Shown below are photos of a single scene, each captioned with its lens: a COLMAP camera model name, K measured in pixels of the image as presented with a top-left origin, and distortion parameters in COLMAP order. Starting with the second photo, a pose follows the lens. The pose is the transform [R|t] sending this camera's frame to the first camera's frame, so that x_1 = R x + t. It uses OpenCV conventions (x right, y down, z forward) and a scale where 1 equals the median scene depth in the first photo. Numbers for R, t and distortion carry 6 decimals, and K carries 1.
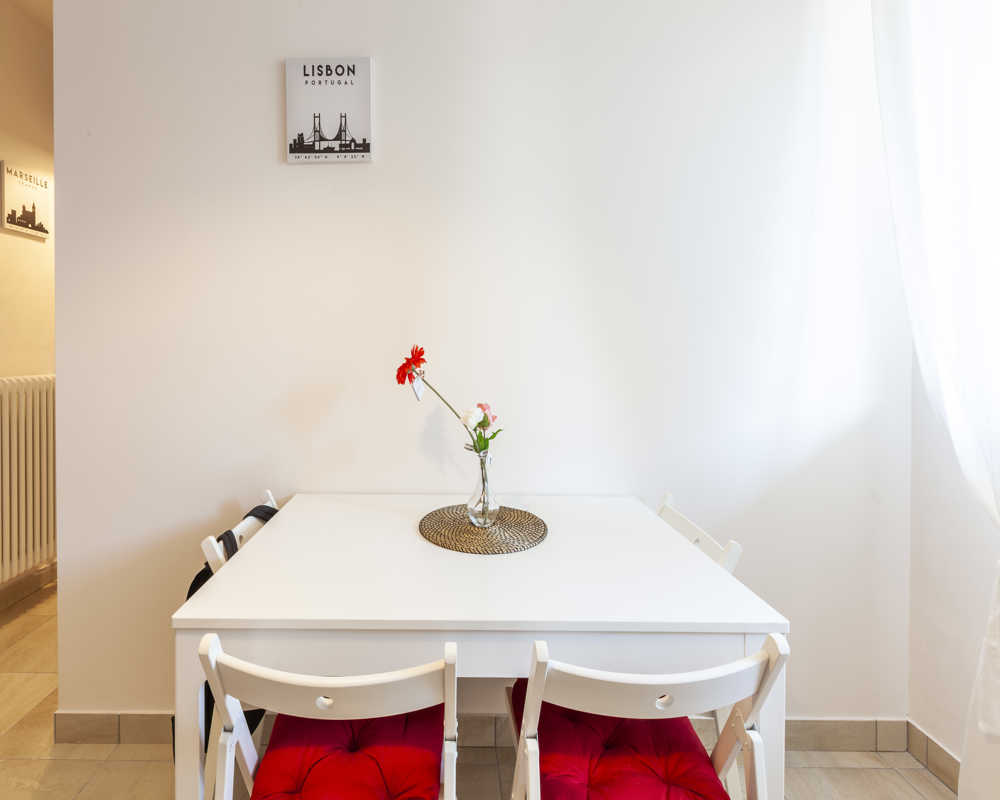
lens RADIAL K [[462.5, 0, 501.7], [0, 462.5, 360.7], [0, 0, 1]] dist [-0.001944, -0.000764]
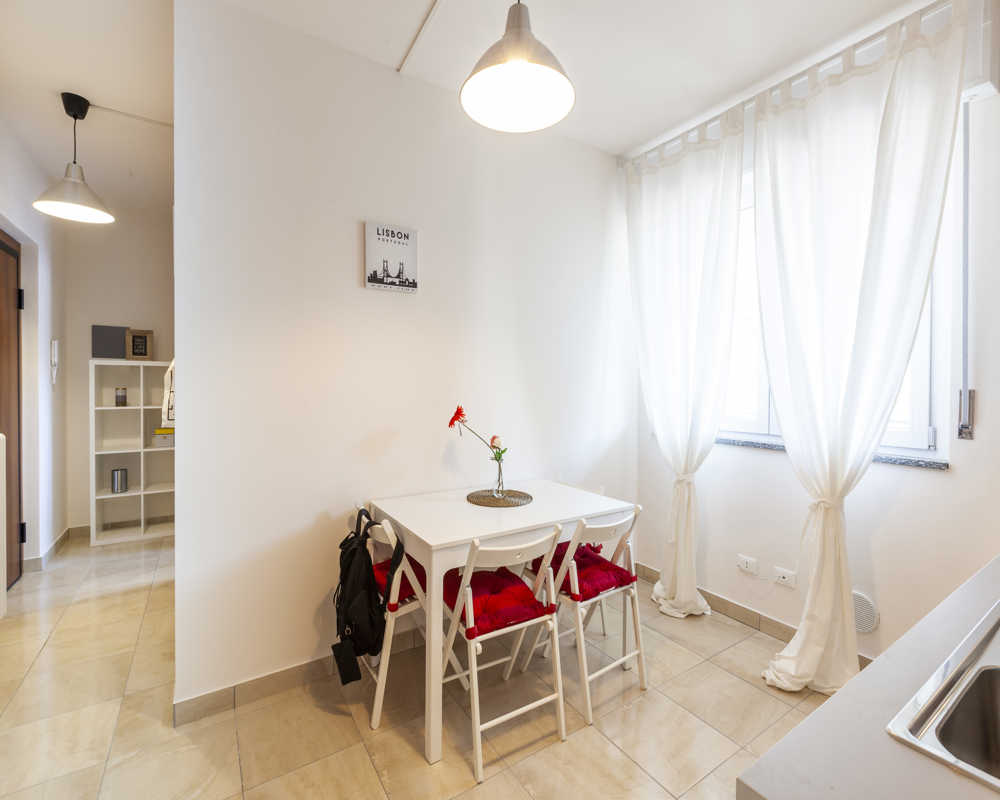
lens RADIAL K [[449.8, 0, 500.7], [0, 449.8, 376.4], [0, 0, 1]] dist [-0.000769, -0.000020]
pose [[0.842032, 0.013975, 0.539246, -0.897666], [-0.006754, 0.999859, -0.015366, -0.109882], [-0.539385, 0.009296, 0.842008, -0.521244]]
